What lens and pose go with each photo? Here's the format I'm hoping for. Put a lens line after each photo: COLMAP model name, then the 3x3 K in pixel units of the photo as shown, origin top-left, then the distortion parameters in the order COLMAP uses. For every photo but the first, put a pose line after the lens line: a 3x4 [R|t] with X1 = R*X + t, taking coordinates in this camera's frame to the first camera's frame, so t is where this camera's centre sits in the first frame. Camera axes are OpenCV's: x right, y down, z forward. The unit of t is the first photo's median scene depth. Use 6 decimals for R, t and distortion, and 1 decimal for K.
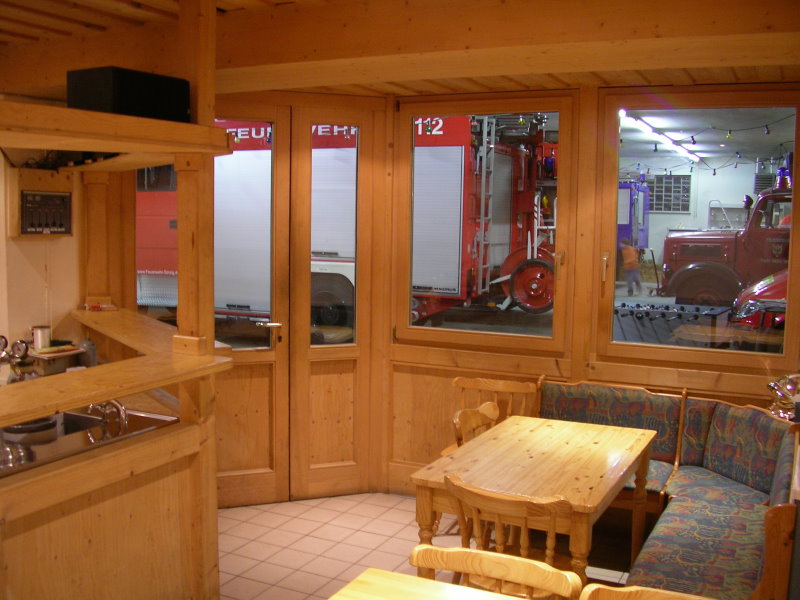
lens RADIAL K [[869.9, 0, 415.7], [0, 869.9, 299.1], [0, 0, 1]] dist [-0.138920, -0.000193]
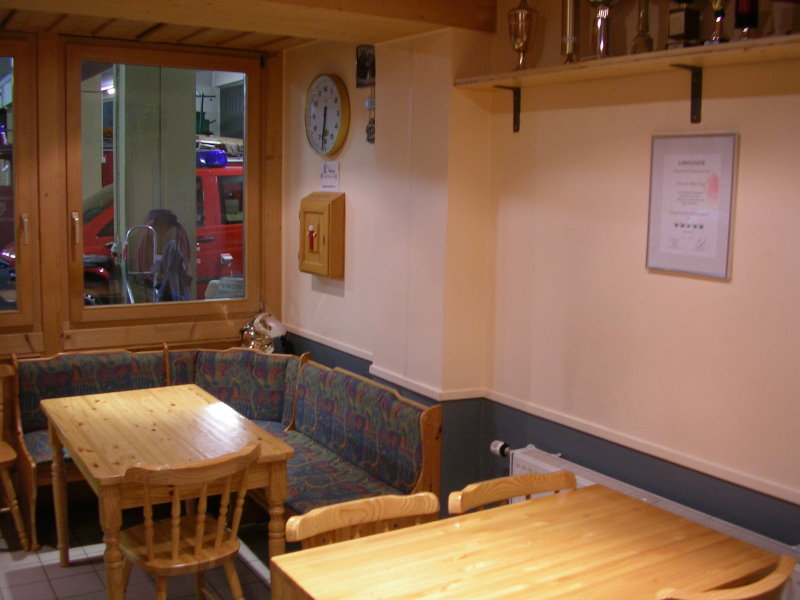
lens RADIAL K [[869.9, 0, 415.7], [0, 869.9, 299.1], [0, 0, 1]] dist [-0.138920, -0.000193]
pose [[0.524525, -0.112522, 0.843926, -0.401107], [0.069067, 0.993585, 0.089549, -0.019199], [-0.848589, 0.011316, 0.528932, 0.213350]]
